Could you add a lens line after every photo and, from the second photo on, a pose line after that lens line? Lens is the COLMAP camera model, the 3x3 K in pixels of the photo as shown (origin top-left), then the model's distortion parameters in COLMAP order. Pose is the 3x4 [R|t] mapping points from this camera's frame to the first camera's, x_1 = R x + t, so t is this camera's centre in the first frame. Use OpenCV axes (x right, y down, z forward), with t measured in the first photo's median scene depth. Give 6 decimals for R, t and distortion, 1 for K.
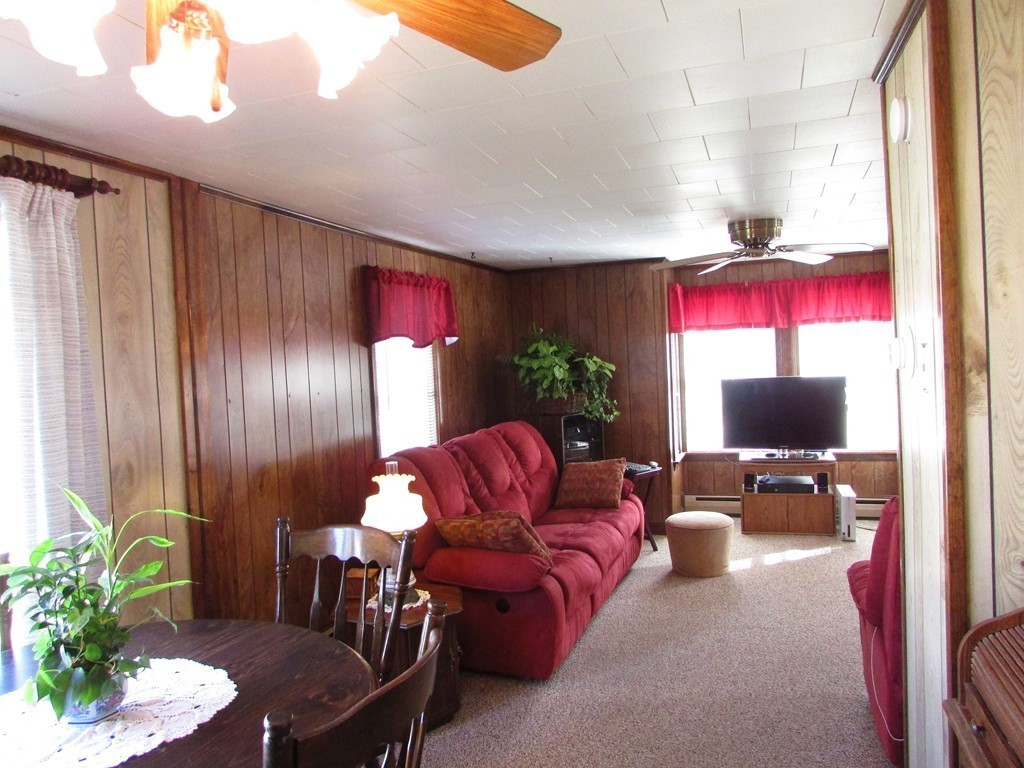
lens RADIAL K [[729.4, 0, 512.0], [0, 729.4, 384.0], [0, 0, 1]] dist [-0.022452, 0.007529]
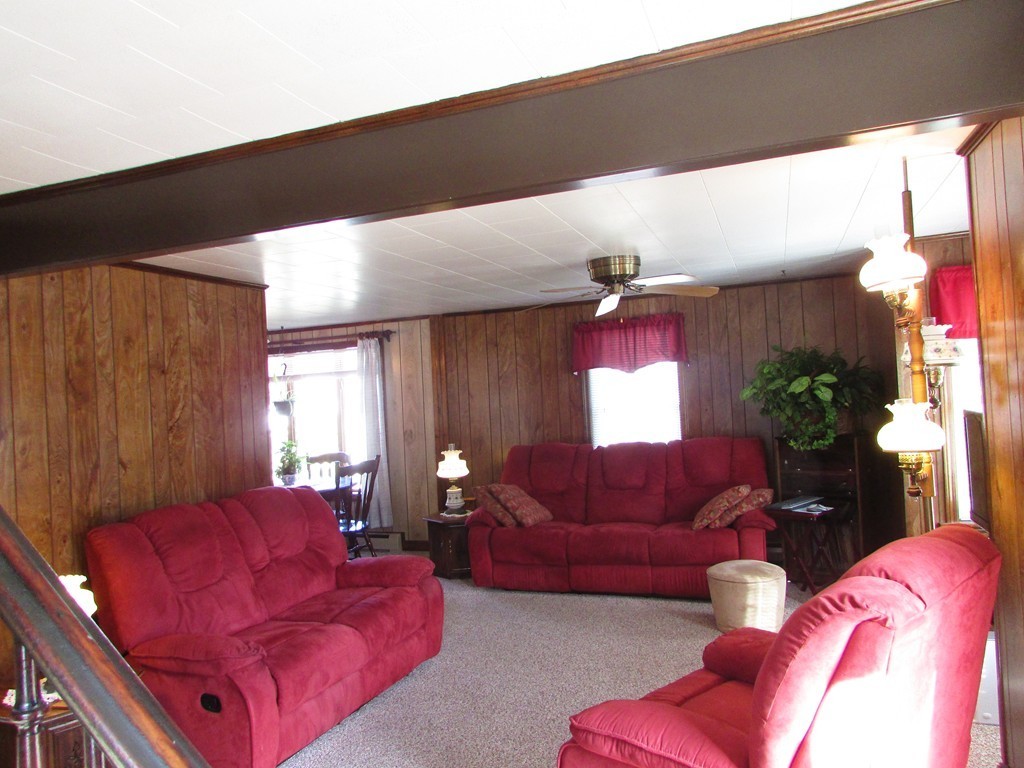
lens RADIAL K [[729.4, 0, 512.0], [0, 729.4, 384.0], [0, 0, 1]] dist [-0.022452, 0.007529]
pose [[-0.002097, 0.028487, -0.999592, 1.832766], [0.024142, 0.999304, 0.028428, -0.109931], [0.999706, -0.024073, -0.002784, 1.176583]]
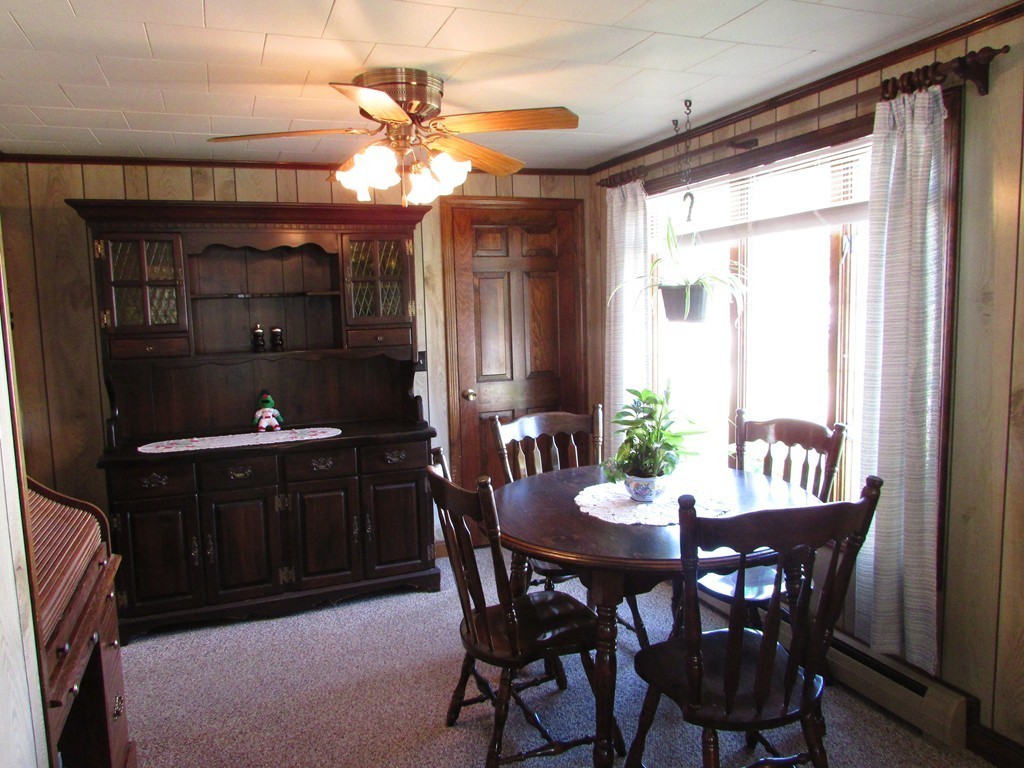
lens RADIAL K [[729.4, 0, 512.0], [0, 729.4, 384.0], [0, 0, 1]] dist [-0.022452, 0.007529]
pose [[-0.754113, 0.136824, -0.642334, 0.350653], [0.044064, 0.986394, 0.158382, -0.041464], [0.655265, 0.091134, -0.749882, 1.032477]]
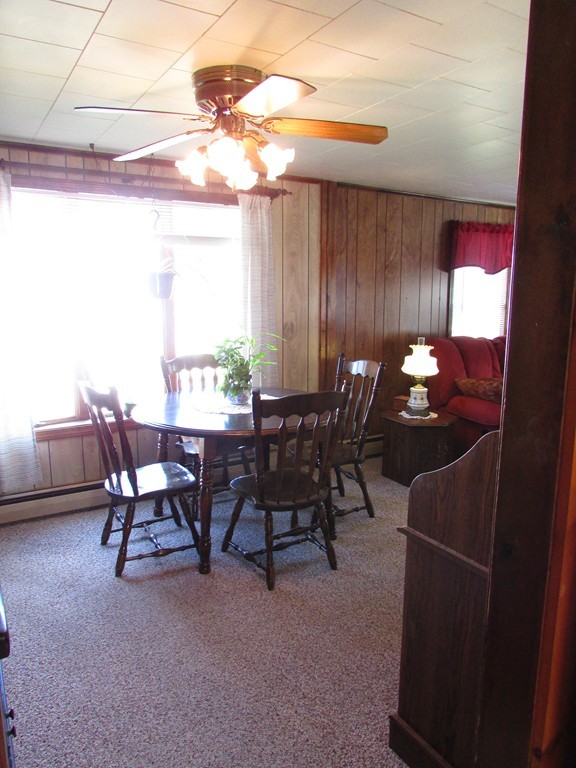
lens RADIAL K [[547.0, 0, 288.0], [0, 547.0, 384.0], [0, 0, 1]] dist [-0.022452, 0.007529]
pose [[0.776867, 0.150102, -0.611512, 0.411774], [-0.058196, 0.984130, 0.167633, 0.013803], [0.626970, -0.094640, 0.773274, -0.239808]]
